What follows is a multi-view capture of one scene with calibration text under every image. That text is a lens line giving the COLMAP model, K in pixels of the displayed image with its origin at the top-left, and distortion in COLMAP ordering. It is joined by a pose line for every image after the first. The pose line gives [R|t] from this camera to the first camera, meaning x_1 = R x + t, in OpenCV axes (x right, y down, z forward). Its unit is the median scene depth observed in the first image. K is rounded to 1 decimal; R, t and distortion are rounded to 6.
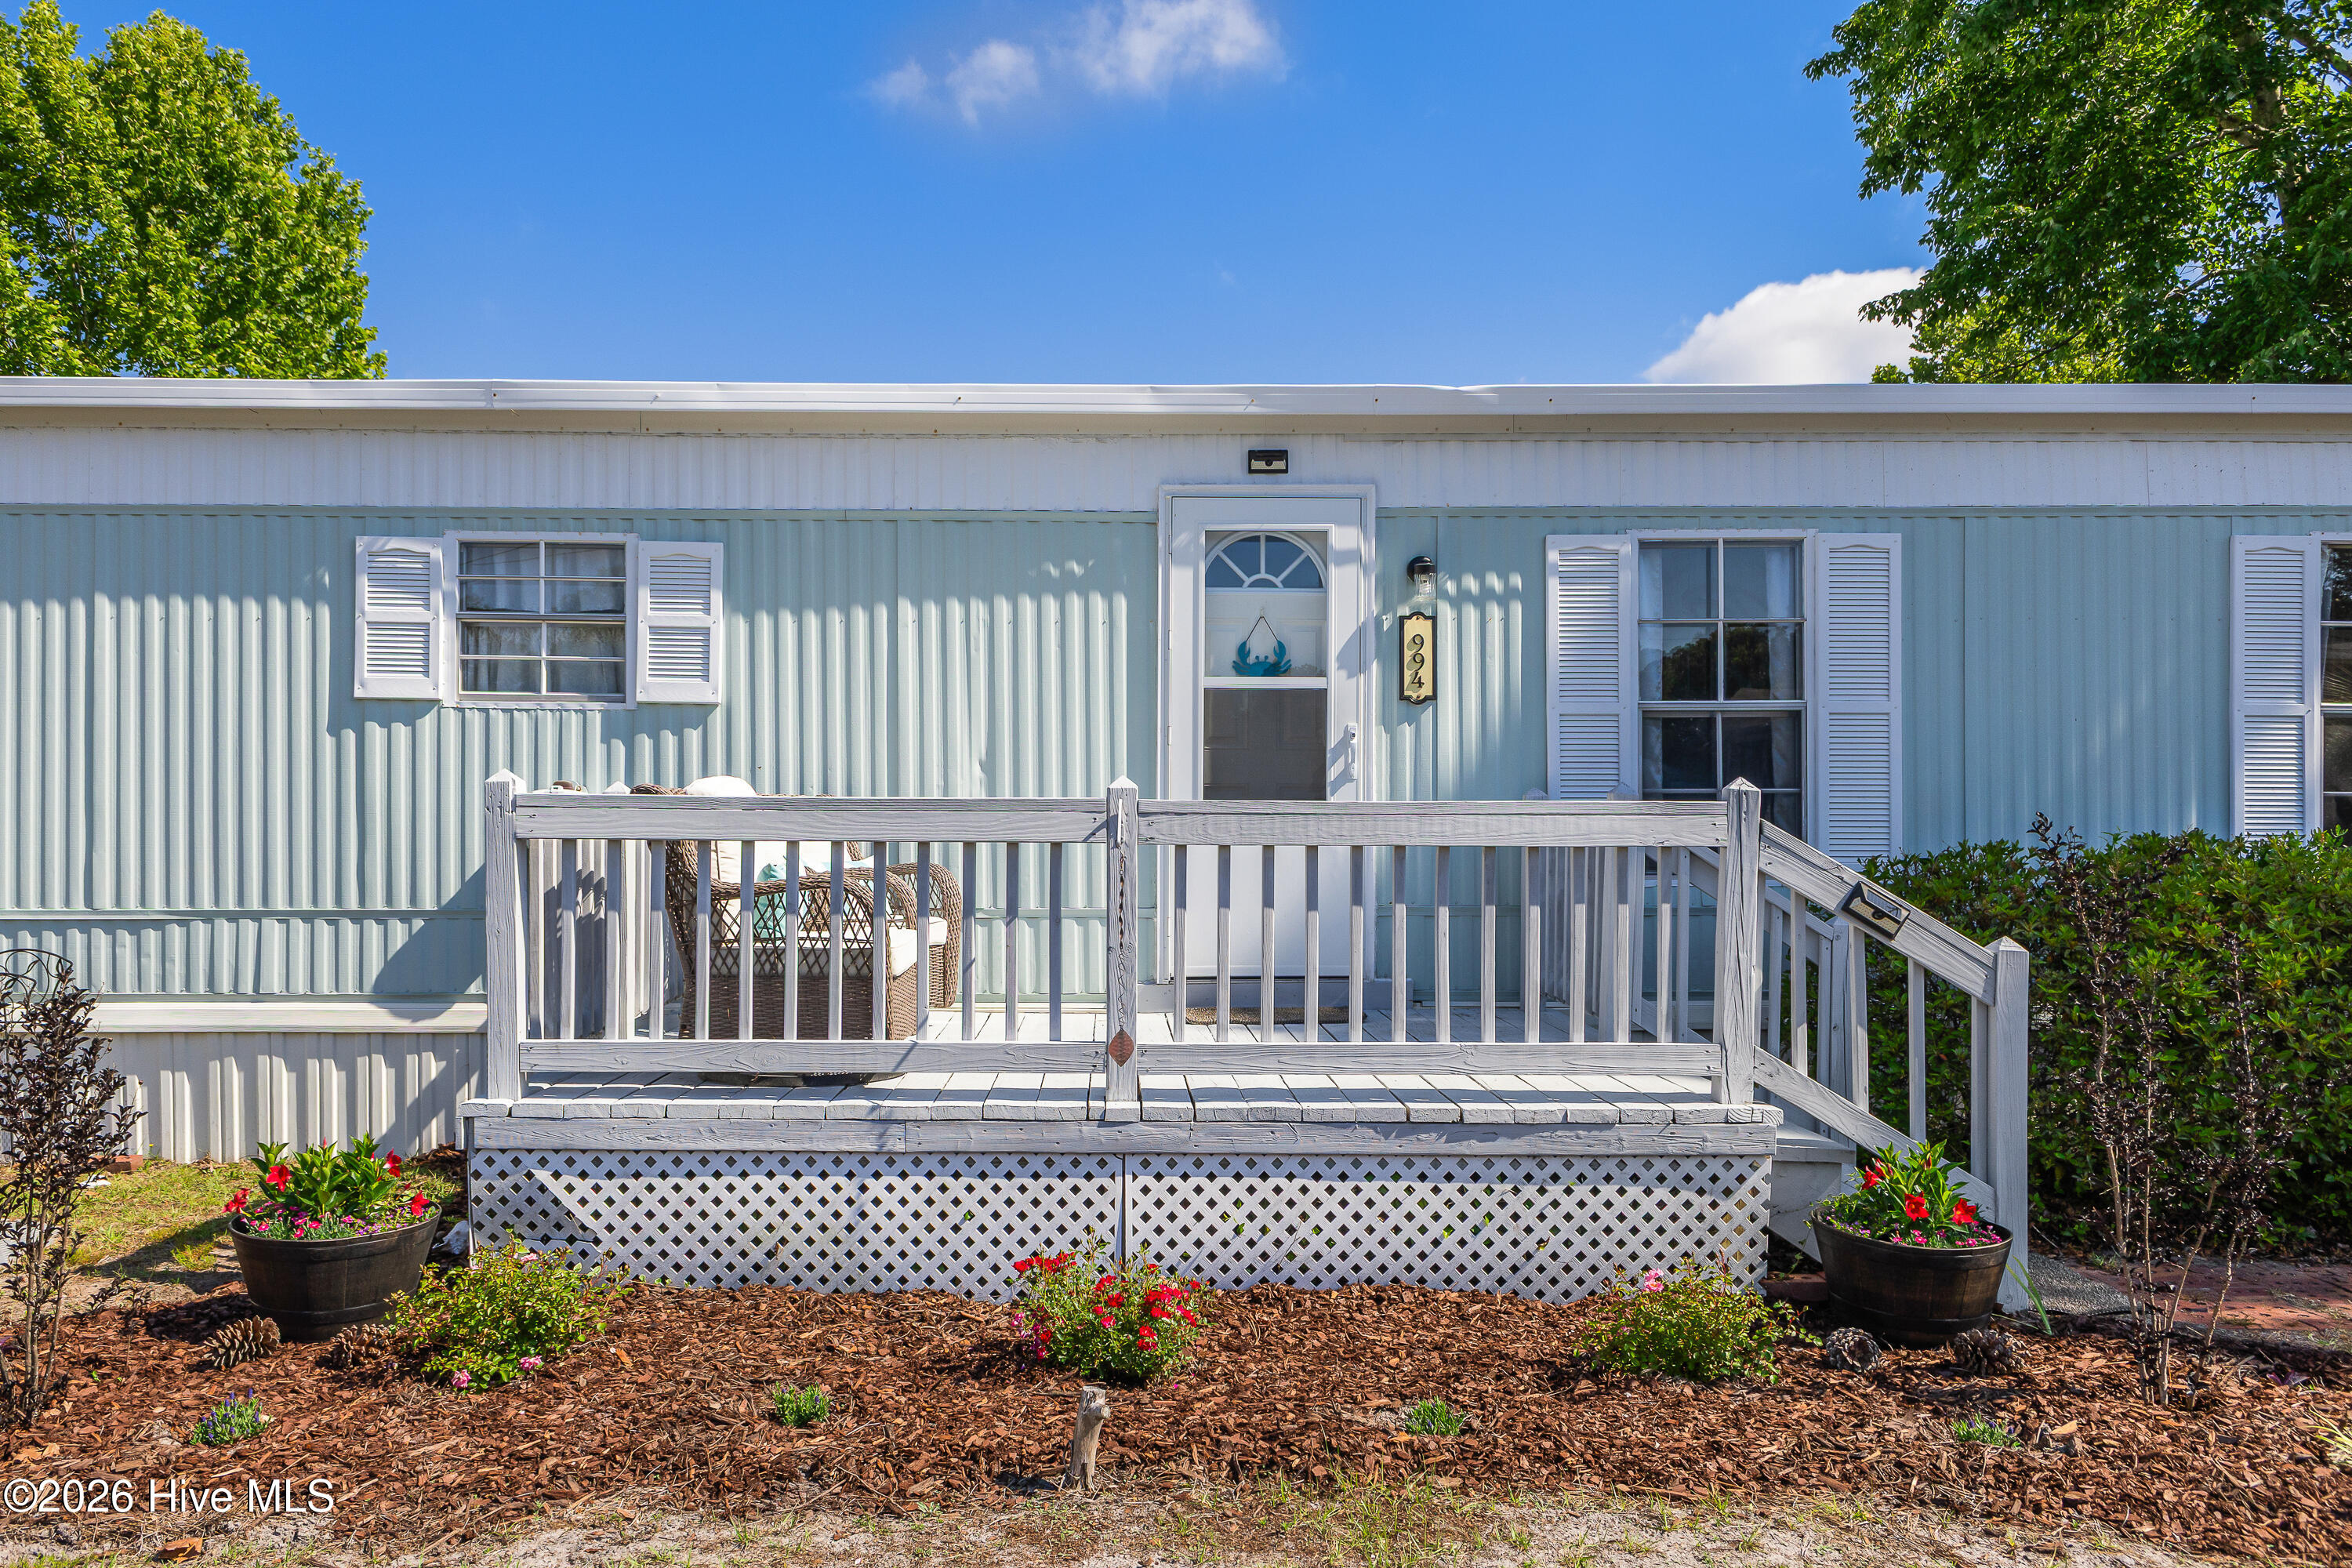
lens RADIAL K [[1728.6, 0, 1135.8], [0, 1728.6, 797.2], [0, 0, 1]] dist [0.014160, 0.001794]
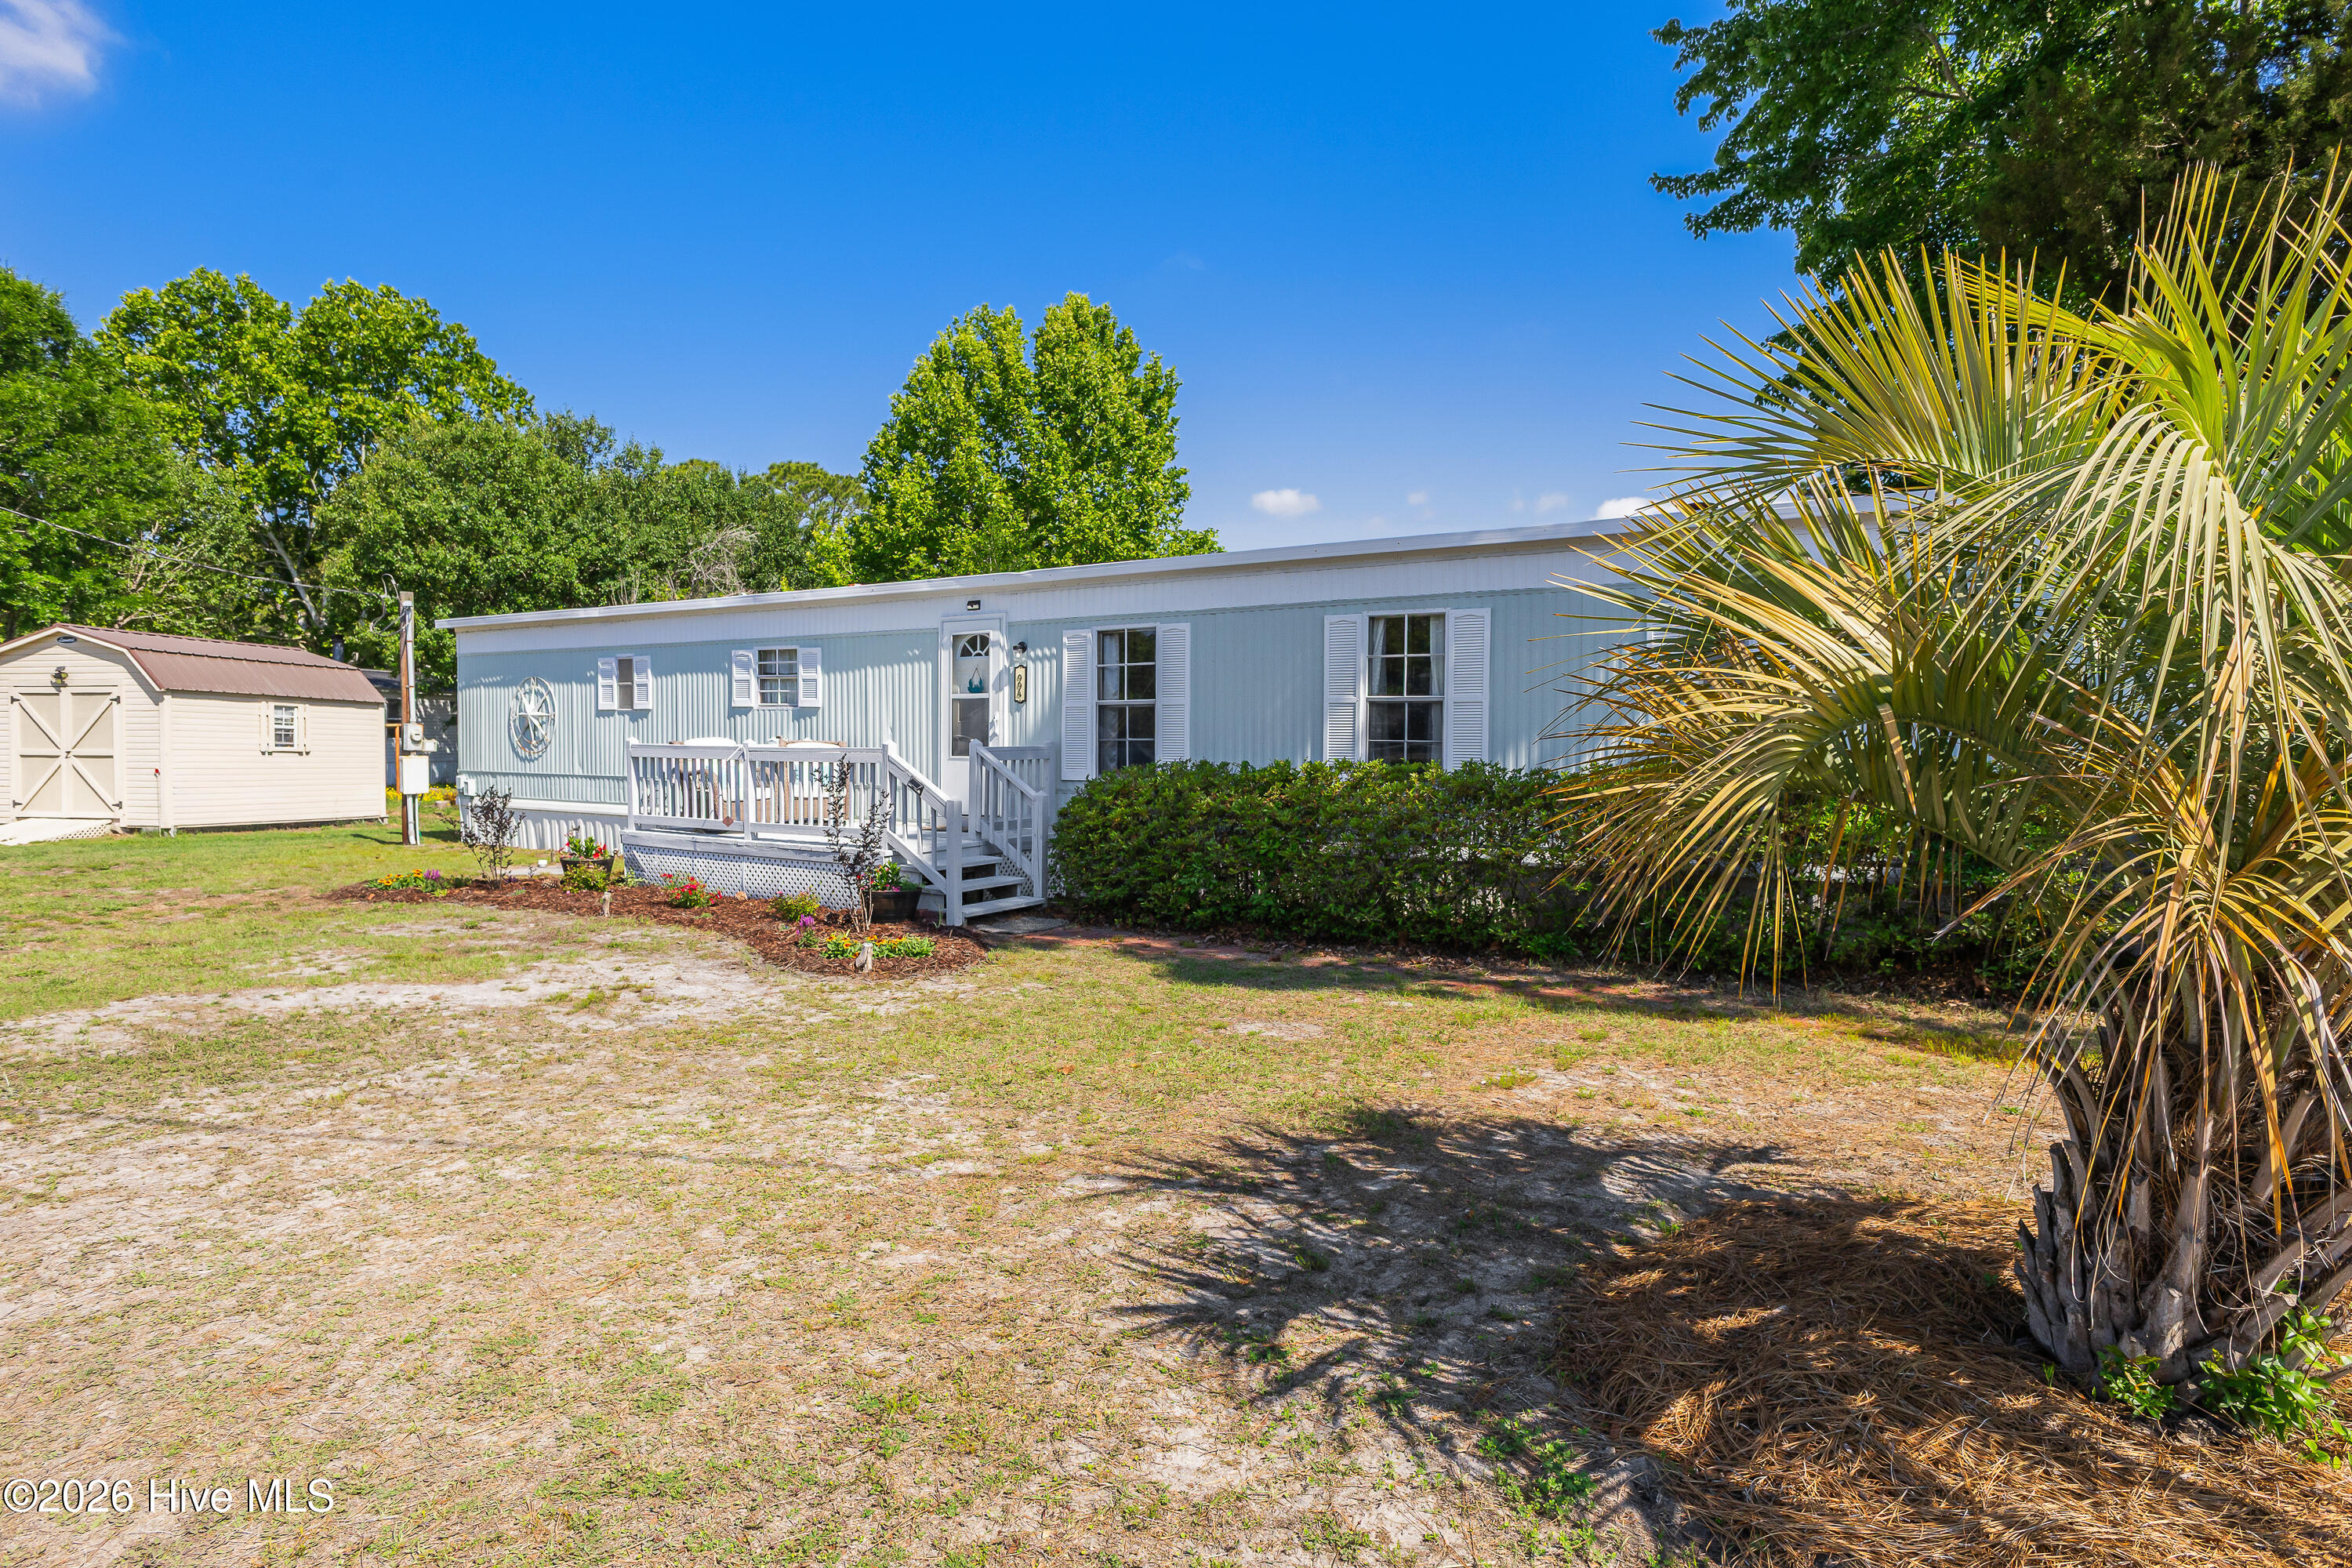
lens RADIAL K [[1316.1, 0, 1176.6], [0, 1316.1, 790.5], [0, 0, 1]] dist [-0.003357, -0.000567]
pose [[0.829233, 0.023735, -0.558399, 1.381059], [0.006673, 0.998606, 0.052355, -0.027575], [0.558864, -0.047141, 0.827919, -0.404182]]
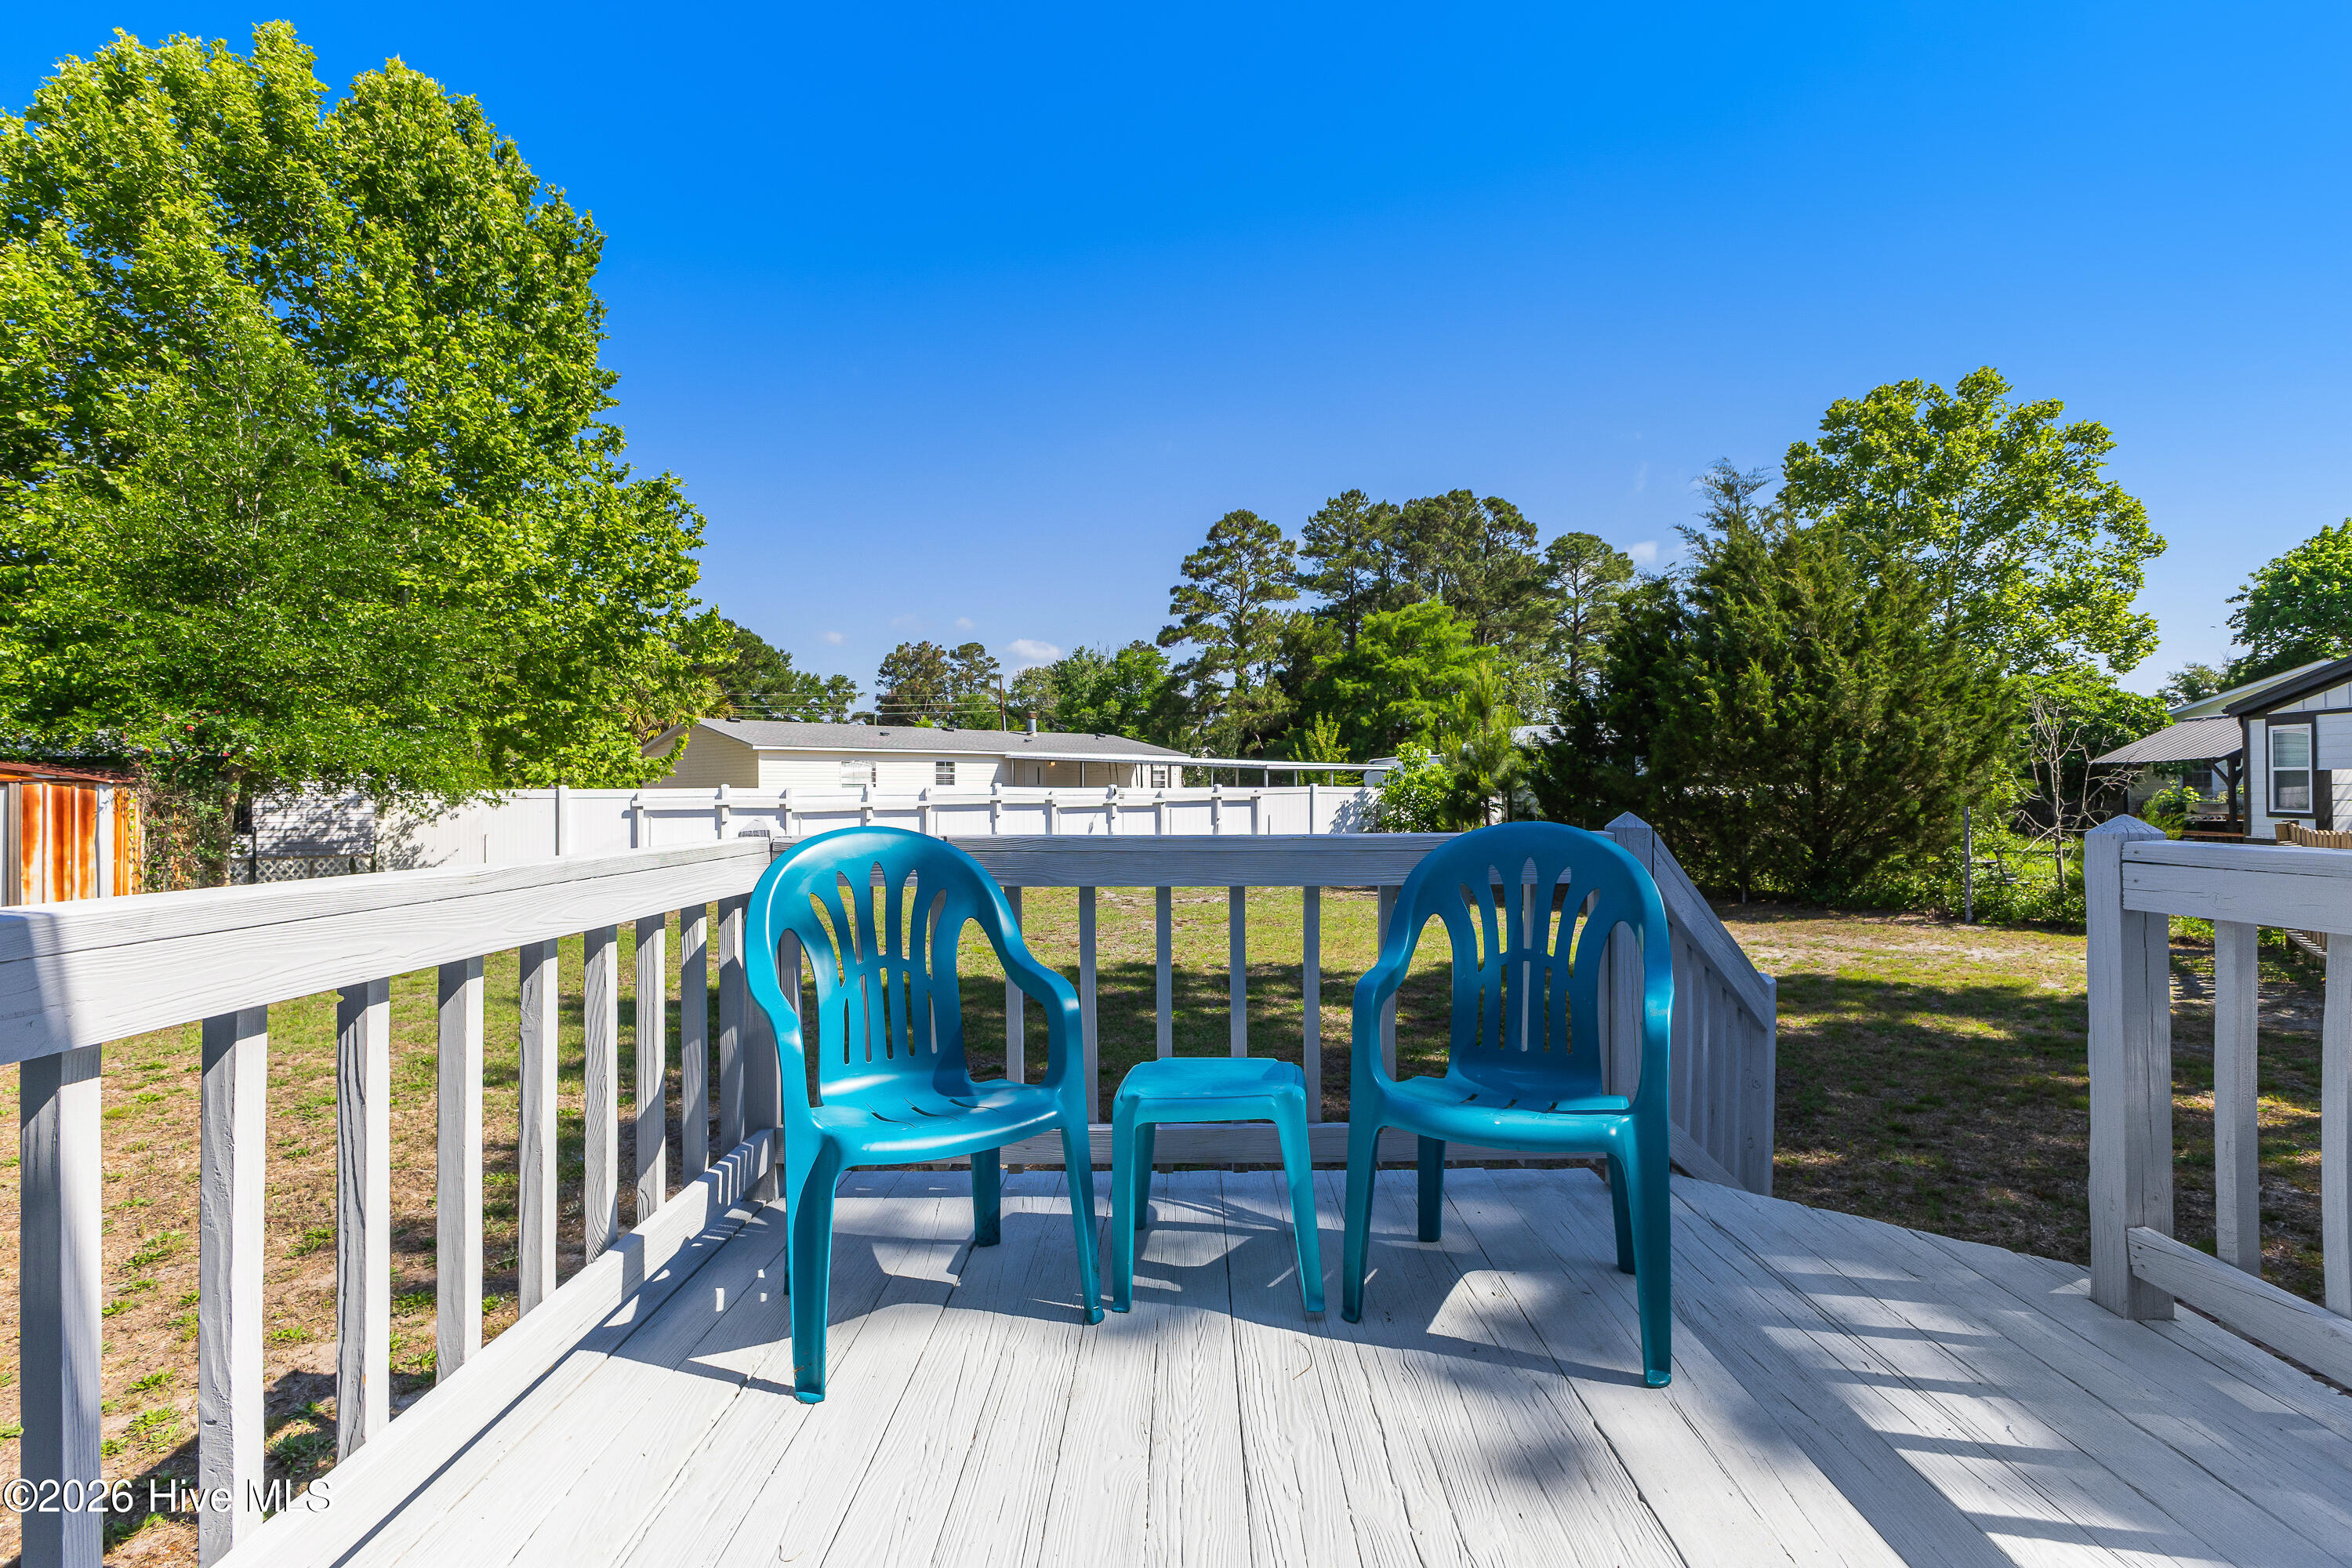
lens RADIAL K [[1077.6, 0, 1157.9], [0, 1077.6, 789.2], [0, 0, 1]] dist [-0.008067, -0.000193]
pose [[0.999507, -0.004561, -0.031077, -0.284968], [0.005257, 0.999737, 0.022342, -0.016675], [0.030967, -0.022494, 0.999267, 1.473131]]
